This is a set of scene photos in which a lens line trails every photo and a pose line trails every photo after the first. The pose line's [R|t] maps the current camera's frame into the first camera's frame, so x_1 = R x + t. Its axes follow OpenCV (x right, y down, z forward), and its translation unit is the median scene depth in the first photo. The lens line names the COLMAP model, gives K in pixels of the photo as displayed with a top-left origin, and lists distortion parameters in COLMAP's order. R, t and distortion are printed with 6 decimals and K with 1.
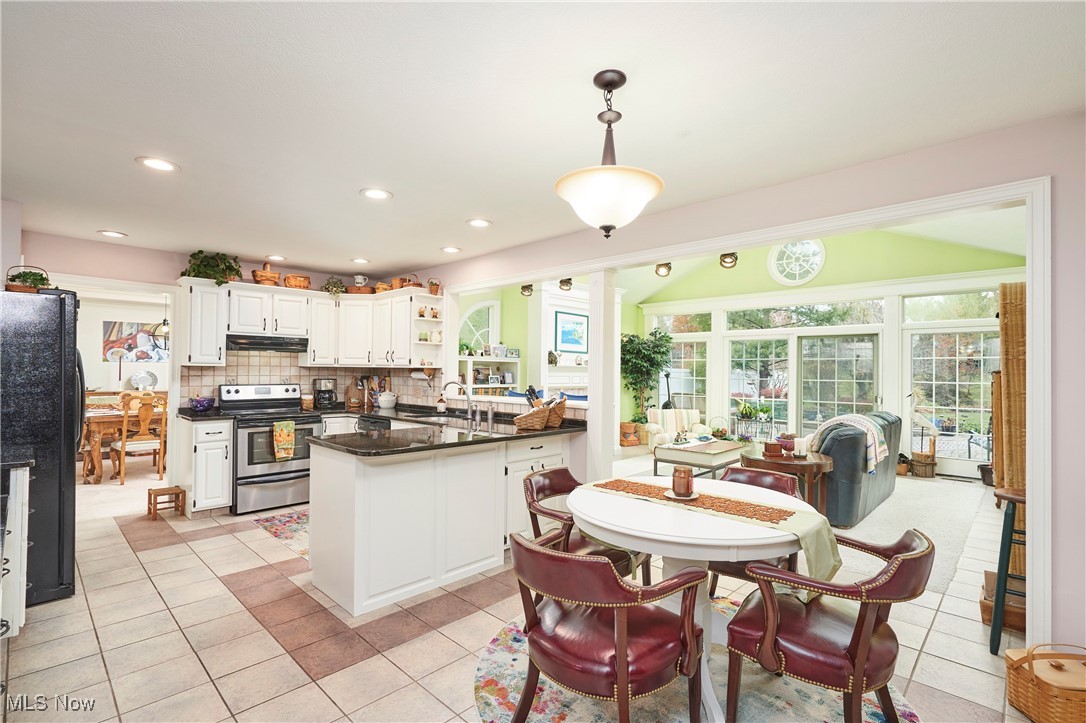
lens RADIAL K [[502.8, 0, 545.7], [0, 502.8, 366.8], [0, 0, 1]] dist [-0.001368, -0.000381]
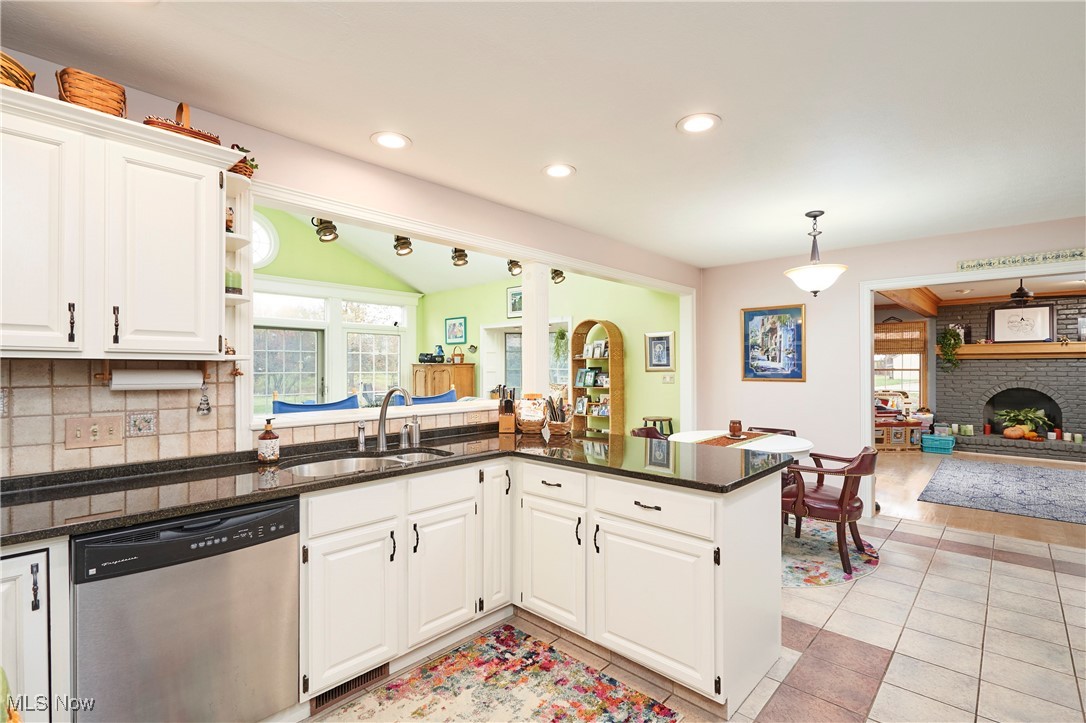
lens RADIAL K [[502.8, 0, 545.7], [0, 502.8, 366.8], [0, 0, 1]] dist [-0.001368, -0.000381]
pose [[-0.020321, -0.008352, 0.999759, -0.512463], [-0.010381, 0.999913, 0.008142, 0.001201], [-0.999740, -0.010213, -0.020406, 0.596009]]
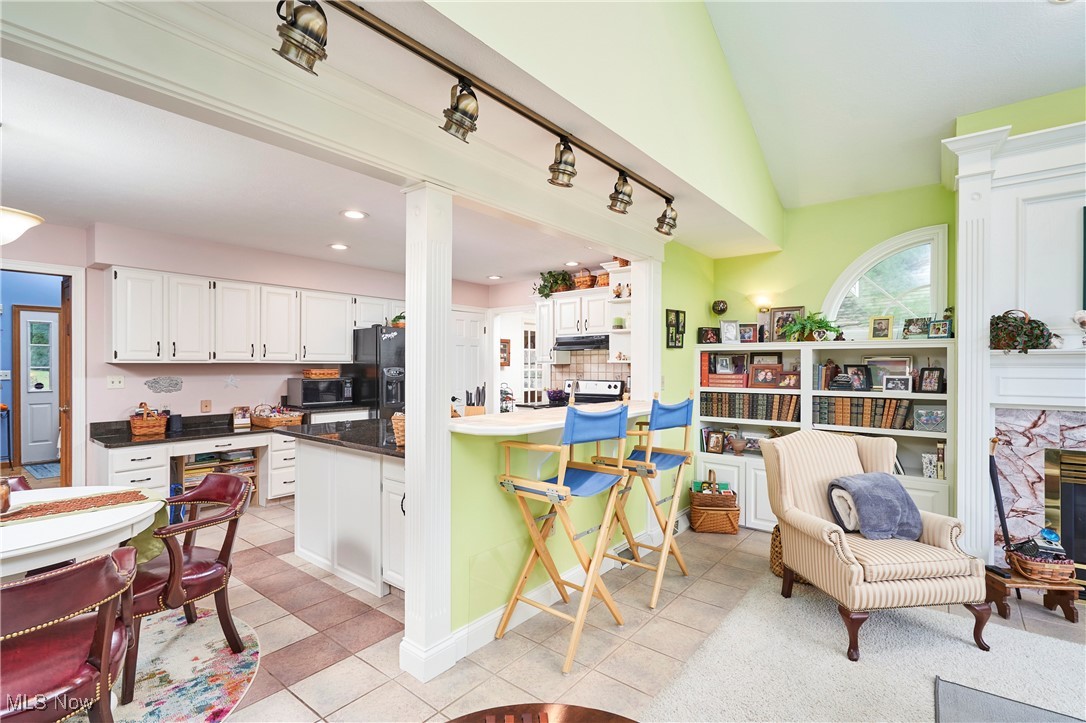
lens RADIAL K [[502.8, 0, 545.7], [0, 502.8, 366.8], [0, 0, 1]] dist [-0.001368, -0.000381]
pose [[0.093157, -0.007931, -0.995620, 0.412588], [0.007695, 0.999944, -0.007245, 0.010552], [0.995622, -0.006986, 0.093213, 0.641745]]
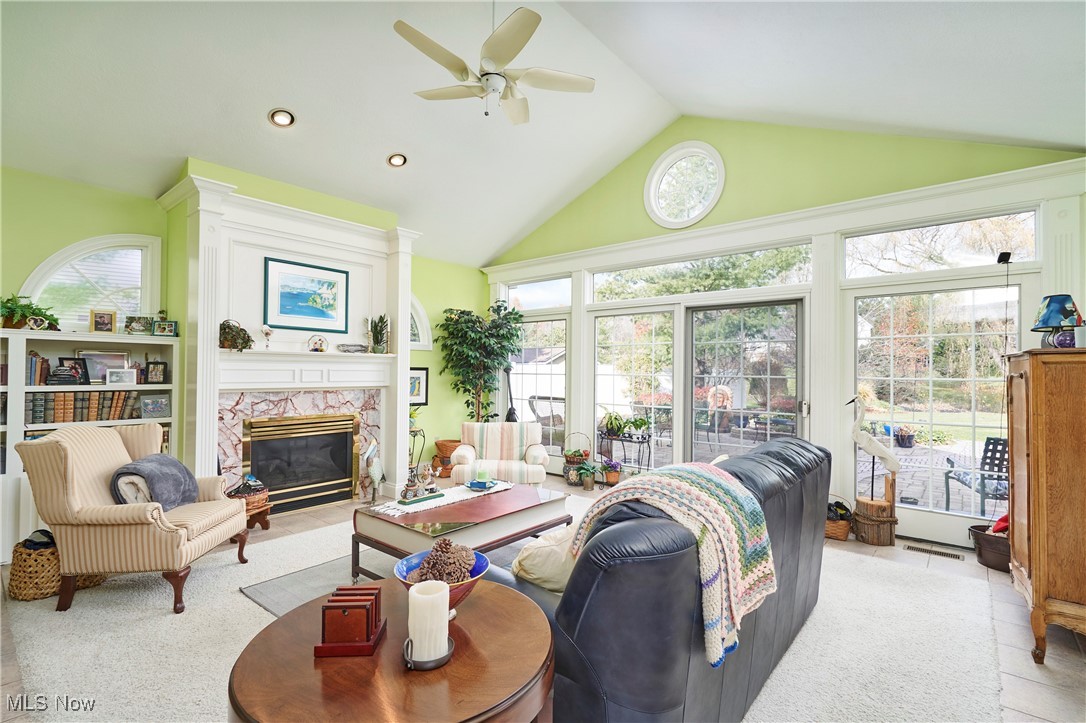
lens RADIAL K [[502.8, 0, 545.7], [0, 502.8, 366.8], [0, 0, 1]] dist [-0.001368, -0.000381]
pose [[0.997954, -0.001111, 0.063926, 0.349990], [0.001022, 0.999998, 0.001426, 0.016508], [-0.063928, -0.001358, 0.997954, 0.464806]]
